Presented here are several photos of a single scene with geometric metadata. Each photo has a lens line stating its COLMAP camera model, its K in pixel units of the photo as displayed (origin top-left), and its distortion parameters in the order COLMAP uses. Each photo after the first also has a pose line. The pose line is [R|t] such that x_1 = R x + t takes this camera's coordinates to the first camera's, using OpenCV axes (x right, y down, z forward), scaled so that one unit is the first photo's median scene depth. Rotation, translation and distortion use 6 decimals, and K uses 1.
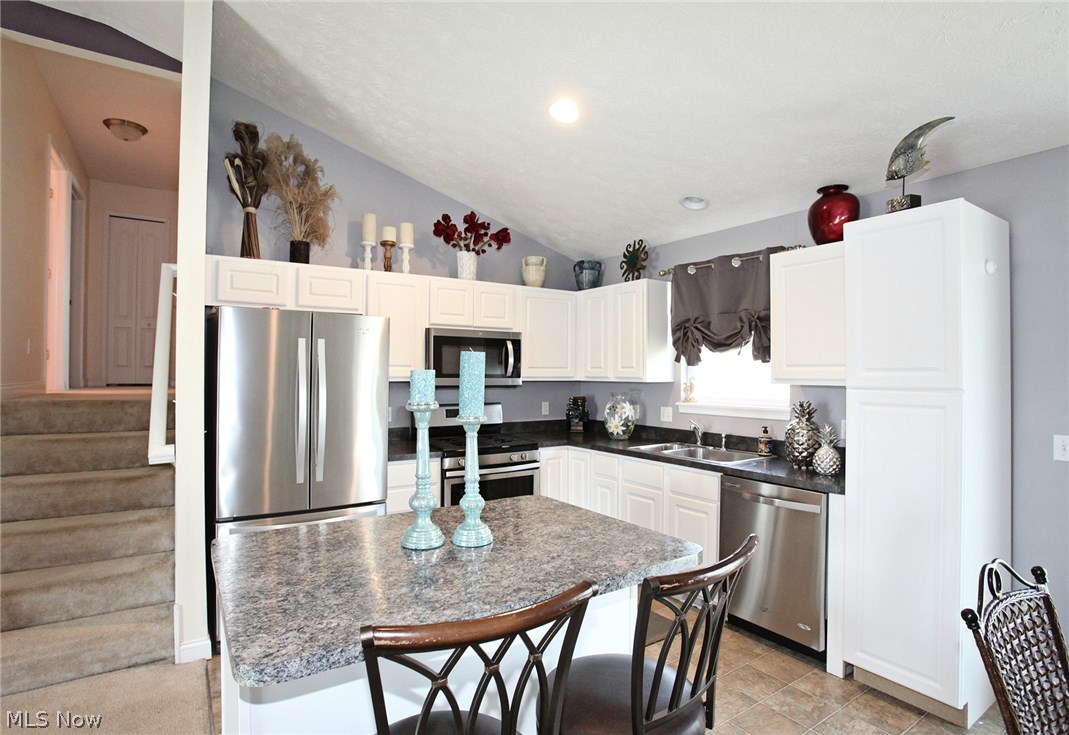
lens RADIAL K [[547.3, 0, 531.4], [0, 547.3, 367.7], [0, 0, 1]] dist [-0.076274, 0.028652]
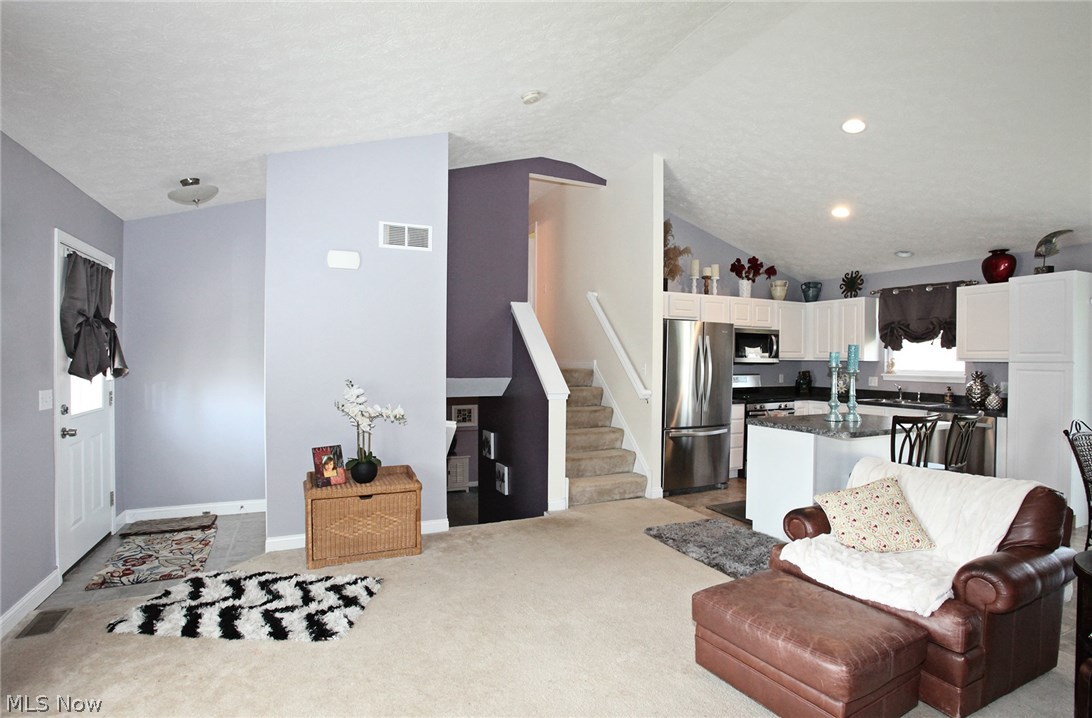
lens RADIAL K [[539.2, 0, 549.1], [0, 539.2, 361.3], [0, 0, 1]] dist [-0.070309, 0.028101]
pose [[0.989500, 0.004426, -0.144462, -0.505783], [-0.002117, 0.999868, 0.016138, 0.004164], [0.144514, -0.015663, 0.989379, -0.709350]]
